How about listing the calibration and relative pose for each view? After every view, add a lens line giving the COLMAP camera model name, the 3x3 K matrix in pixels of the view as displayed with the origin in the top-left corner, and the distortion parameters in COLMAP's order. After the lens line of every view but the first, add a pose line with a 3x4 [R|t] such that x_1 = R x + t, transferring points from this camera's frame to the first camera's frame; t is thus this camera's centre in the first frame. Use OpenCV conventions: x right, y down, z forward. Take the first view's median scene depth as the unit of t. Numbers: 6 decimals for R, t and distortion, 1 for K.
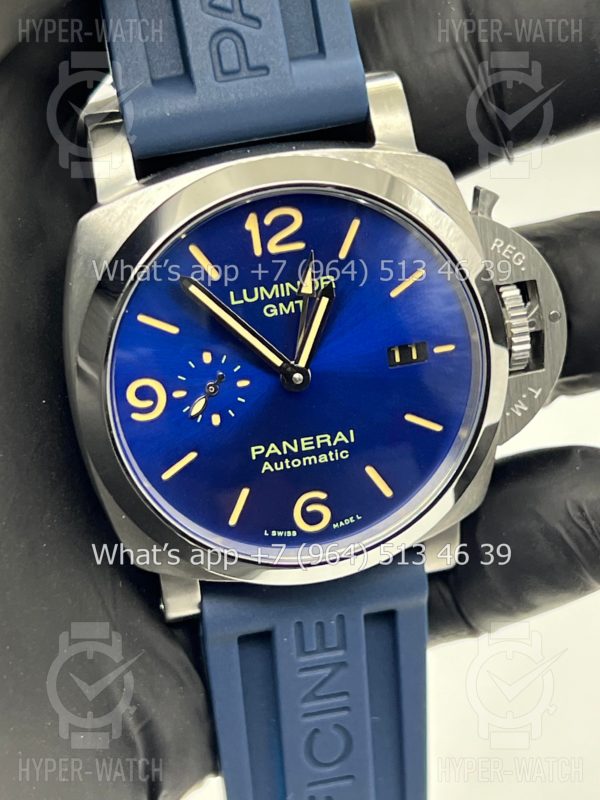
lens RADIAL K [[1848.5, 0, 300.0], [0, 1848.5, 400.0], [0, 0, 1]] dist [0.270179, -0.785488]
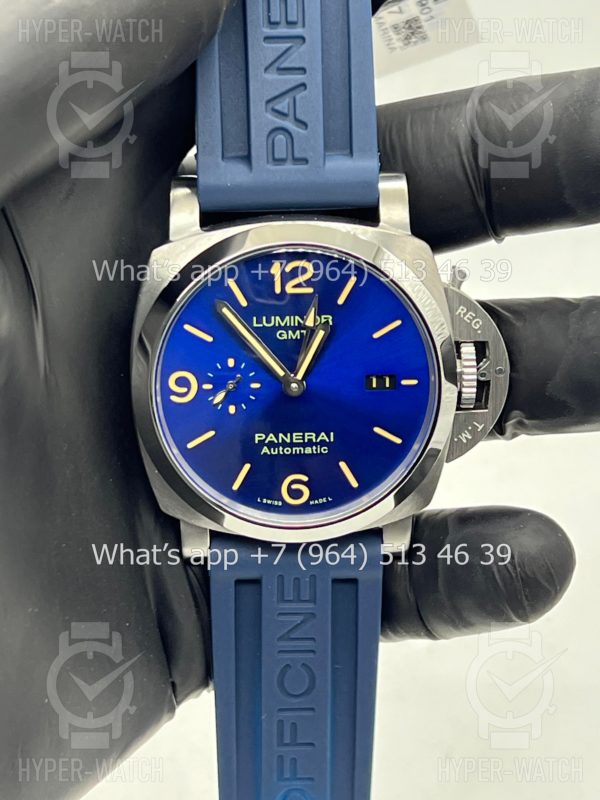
lens RADIAL K [[1848.5, 0, 300.0], [0, 1848.5, 400.0], [0, 0, 1]] dist [0.270179, -0.785488]
pose [[0.981911, 0.140195, -0.127264, 0.172892], [-0.145911, 0.988616, -0.036719, 0.045753], [0.120667, 0.054624, 0.991189, -0.331868]]
